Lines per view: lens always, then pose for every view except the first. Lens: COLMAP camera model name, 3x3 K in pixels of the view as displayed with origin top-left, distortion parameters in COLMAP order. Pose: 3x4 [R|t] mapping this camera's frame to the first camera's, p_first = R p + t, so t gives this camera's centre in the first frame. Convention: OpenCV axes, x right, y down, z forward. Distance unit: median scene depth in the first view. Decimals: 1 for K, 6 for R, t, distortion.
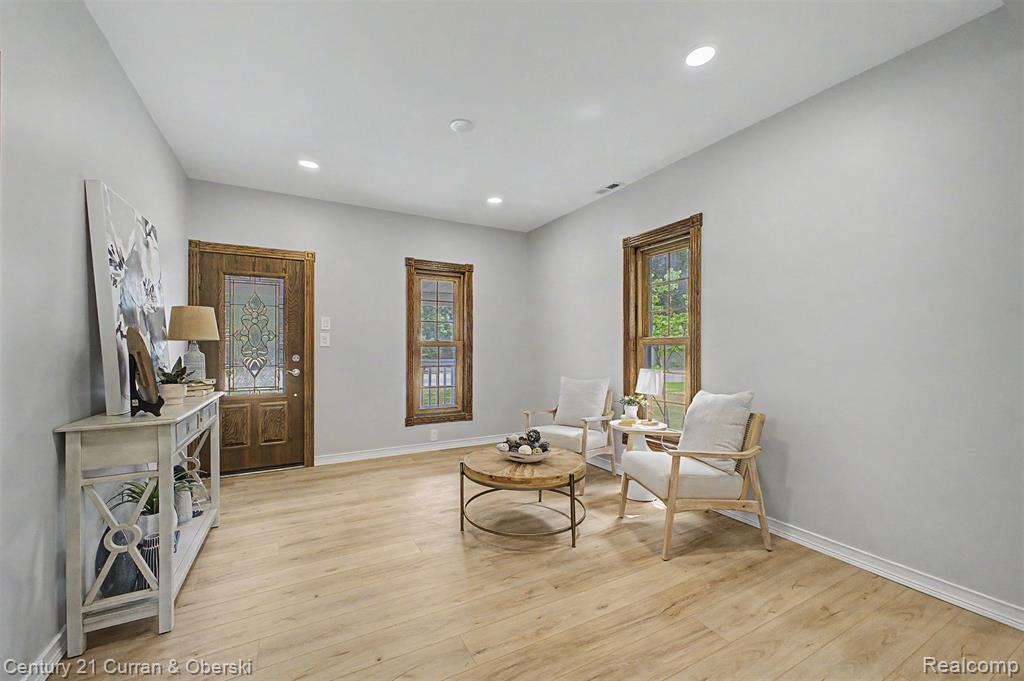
lens RADIAL K [[410.4, 0, 534.6], [0, 410.4, 345.5], [0, 0, 1]] dist [0.020851, -0.002315]
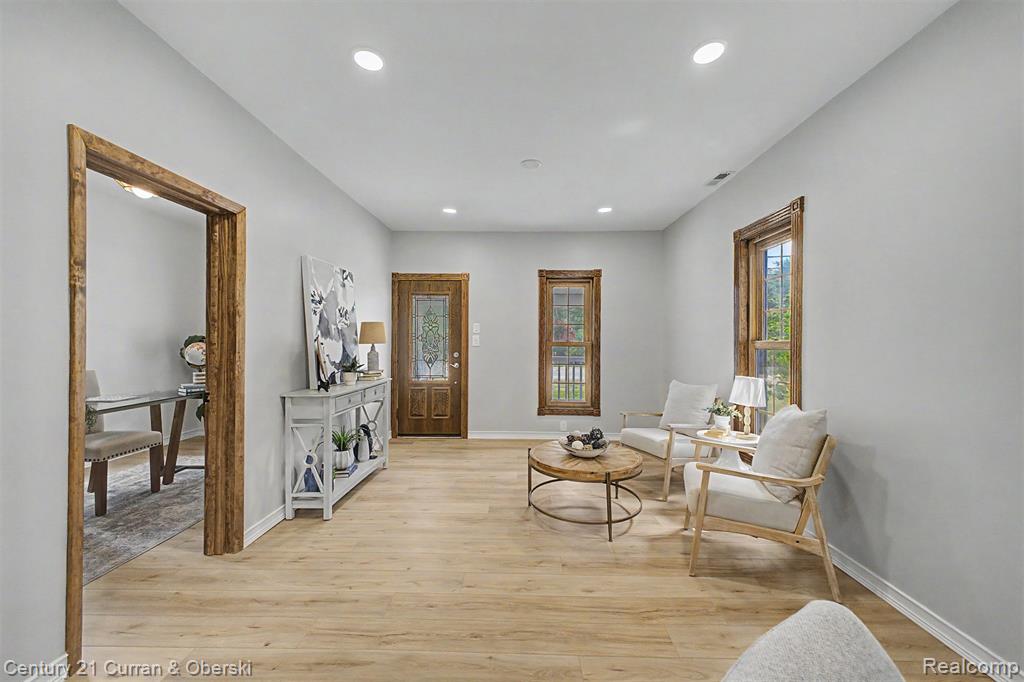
lens RADIAL K [[410.4, 0, 529.0], [0, 410.4, 343.1], [0, 0, 1]] dist [0.020851, -0.002315]
pose [[0.868457, 0.008128, -0.495698, 0.316398], [-0.004086, 0.999949, 0.009238, -0.023276], [0.495747, -0.005997, 0.868446, -0.020867]]
